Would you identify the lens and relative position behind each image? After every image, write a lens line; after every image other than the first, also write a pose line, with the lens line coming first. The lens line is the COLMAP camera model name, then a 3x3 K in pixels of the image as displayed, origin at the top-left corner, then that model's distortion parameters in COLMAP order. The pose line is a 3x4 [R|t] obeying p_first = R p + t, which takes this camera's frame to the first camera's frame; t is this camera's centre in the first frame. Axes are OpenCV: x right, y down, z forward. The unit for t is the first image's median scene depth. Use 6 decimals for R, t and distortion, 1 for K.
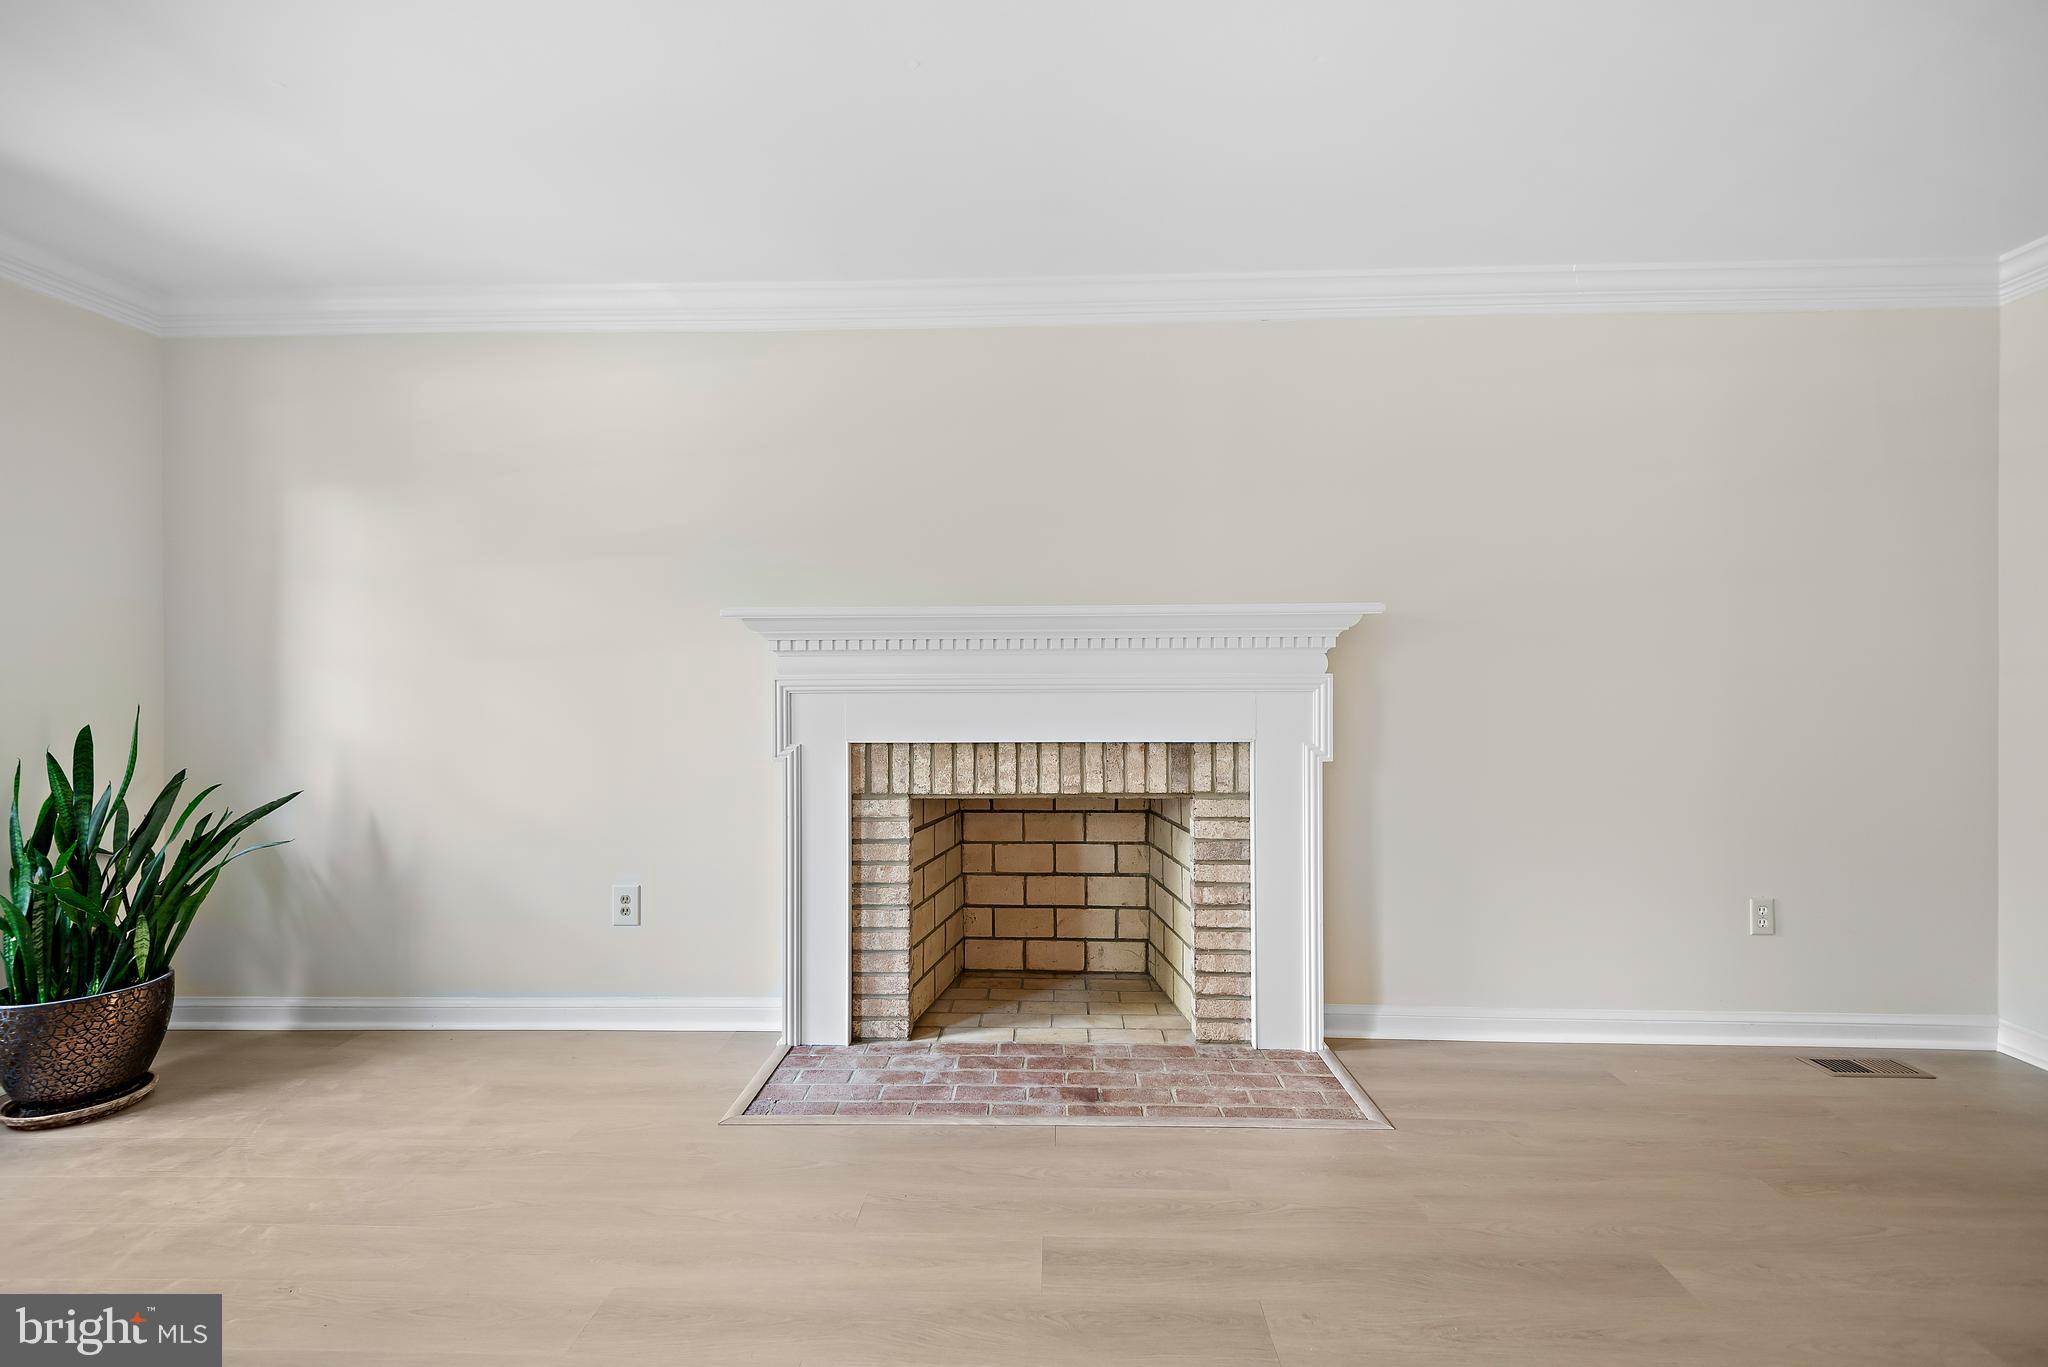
lens RADIAL K [[928.5, 0, 1018.8], [0, 928.5, 681.6], [0, 0, 1]] dist [0.031230, -0.011674]
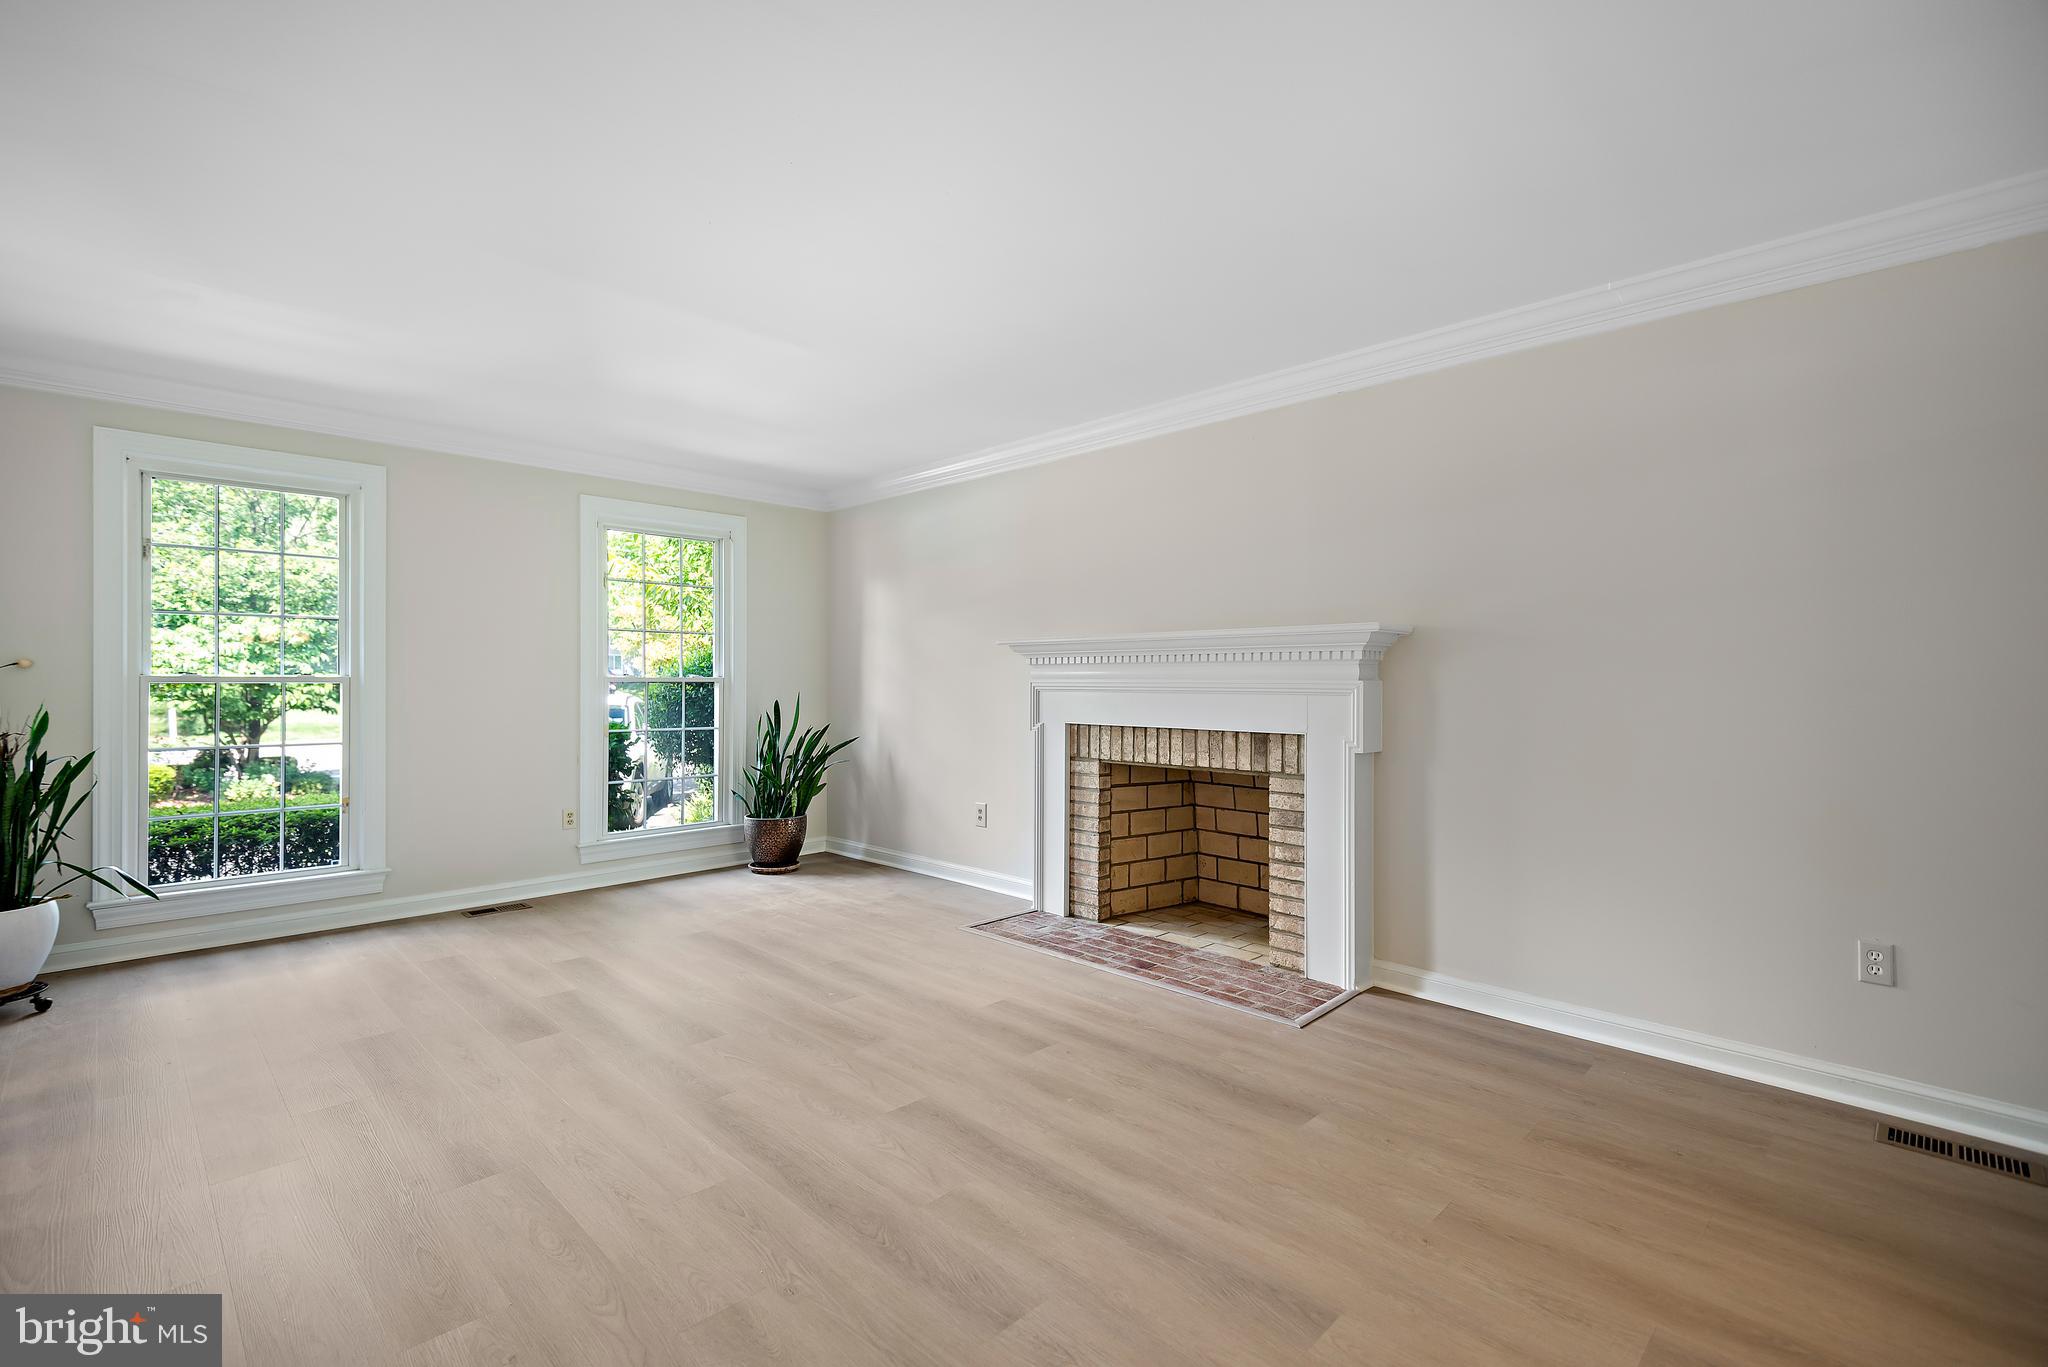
lens RADIAL K [[928.5, 0, 1024.0], [0, 928.5, 681.3], [0, 0, 1]] dist [0.031230, -0.011674]
pose [[0.724045, 0.006009, -0.689727, 0.835522], [-0.010599, 0.999941, -0.002415, -0.000416], [0.689671, 0.009059, 0.724066, -0.177566]]
